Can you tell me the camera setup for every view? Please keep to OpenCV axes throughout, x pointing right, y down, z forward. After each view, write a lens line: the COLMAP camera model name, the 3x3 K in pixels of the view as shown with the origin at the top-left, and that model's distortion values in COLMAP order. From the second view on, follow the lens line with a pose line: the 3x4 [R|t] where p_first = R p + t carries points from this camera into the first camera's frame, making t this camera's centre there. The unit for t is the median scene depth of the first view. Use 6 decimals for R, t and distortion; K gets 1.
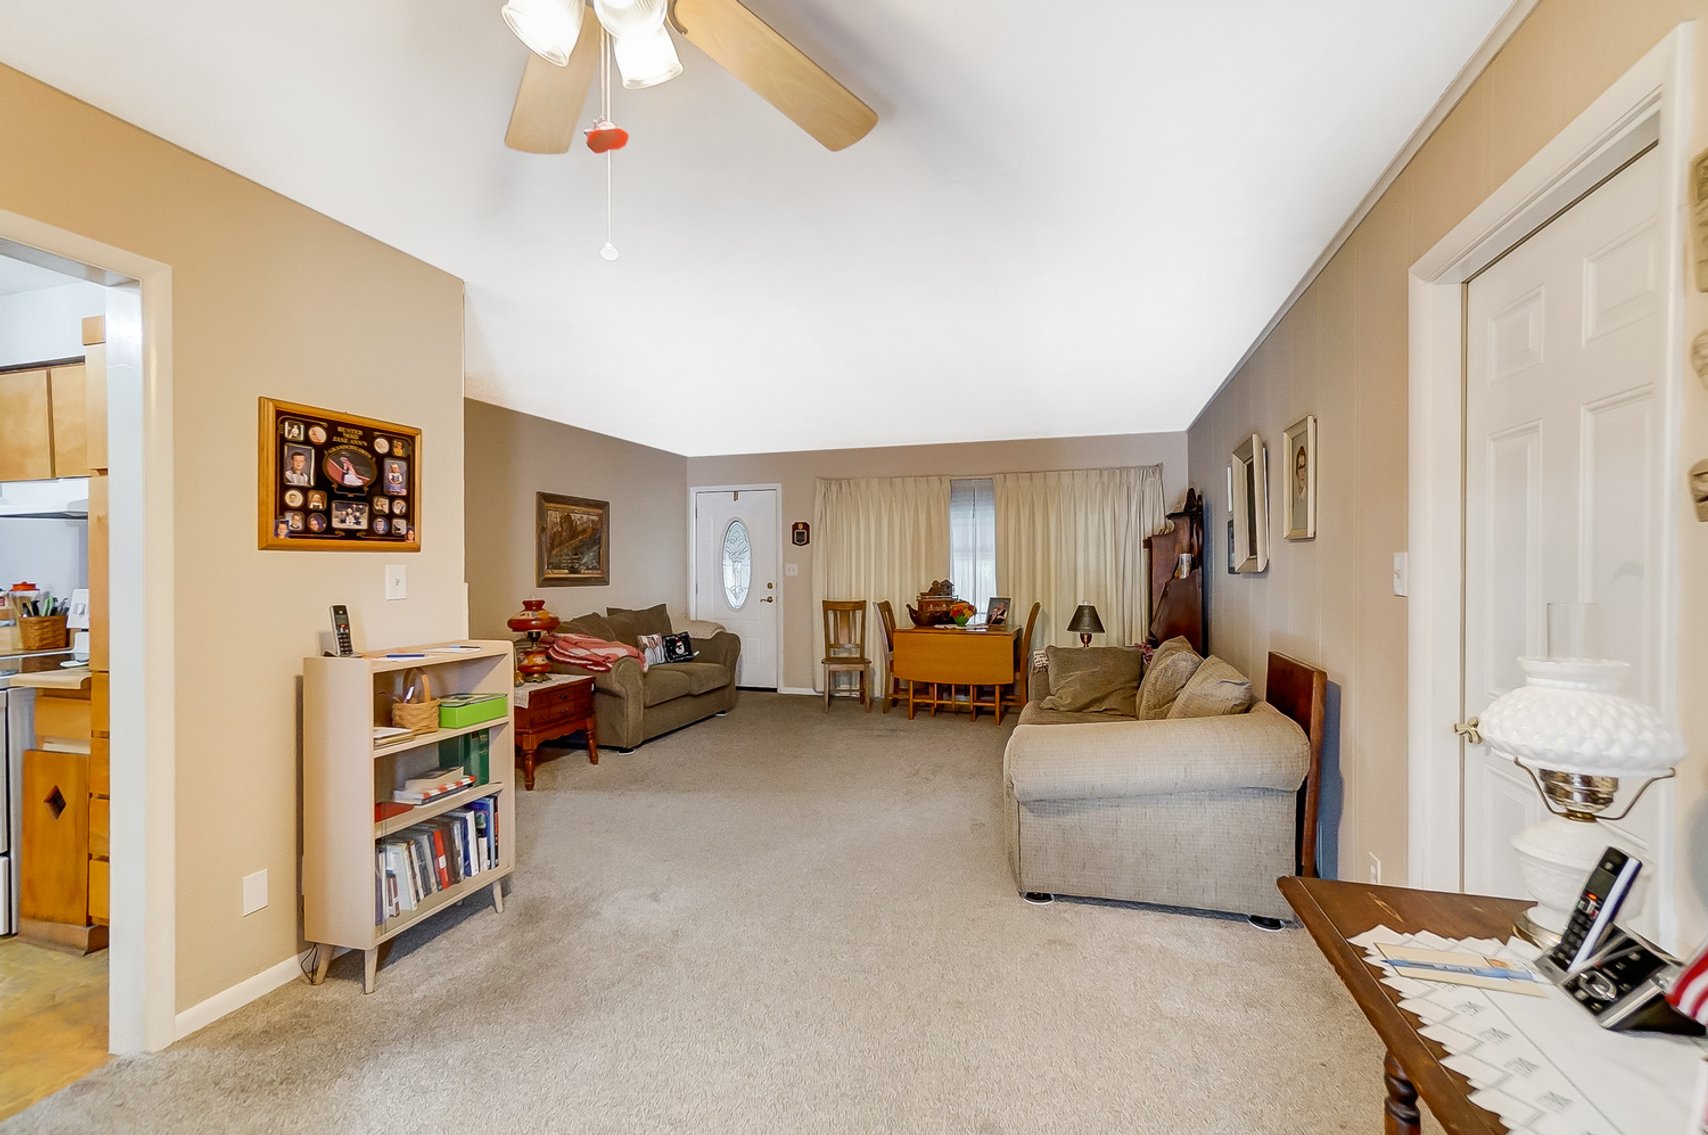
lens RADIAL K [[739.3, 0, 856.3], [0, 739.3, 568.1], [0, 0, 1]] dist [-0.015449, 0.013252]
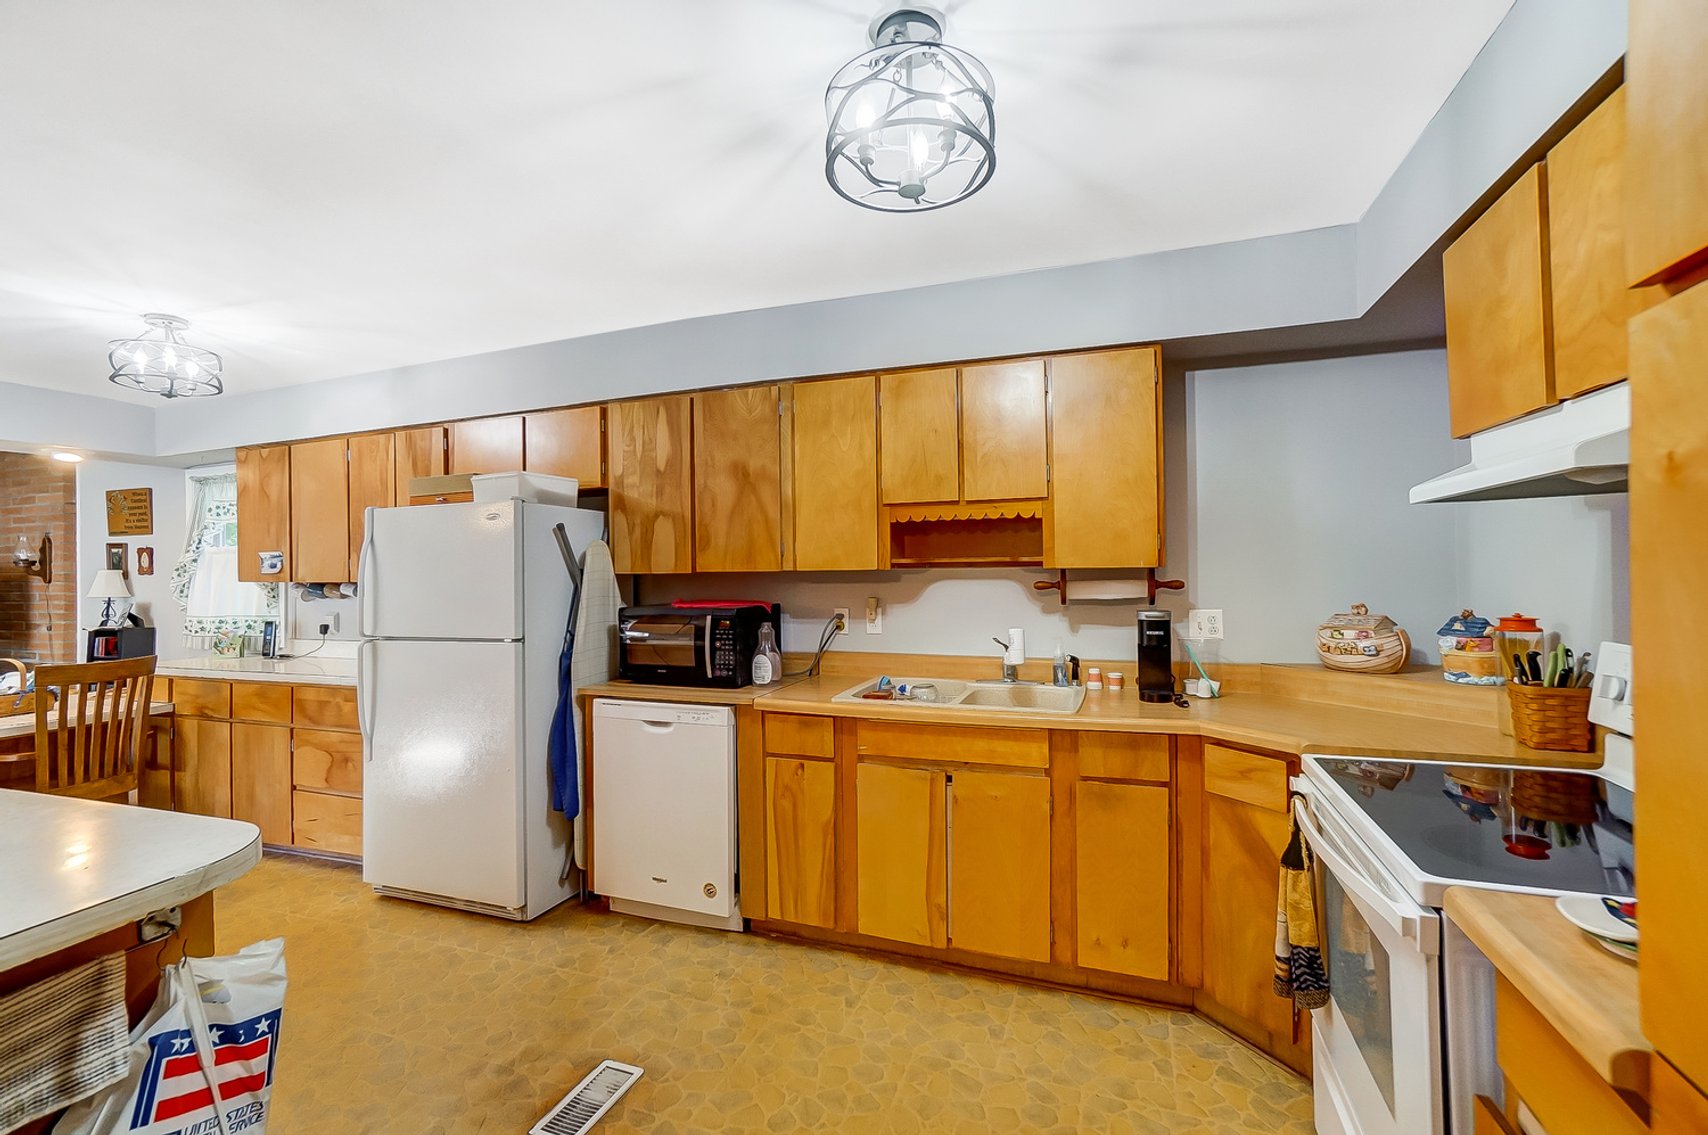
lens RADIAL K [[739.3, 0, 850.5], [0, 739.3, 562.5], [0, 0, 1]] dist [-0.015449, 0.013252]
pose [[-0.052454, 0.006031, -0.998605, -0.316888], [0.010323, 0.999932, 0.005496, -0.016219], [0.998570, -0.010020, -0.052513, 0.307085]]
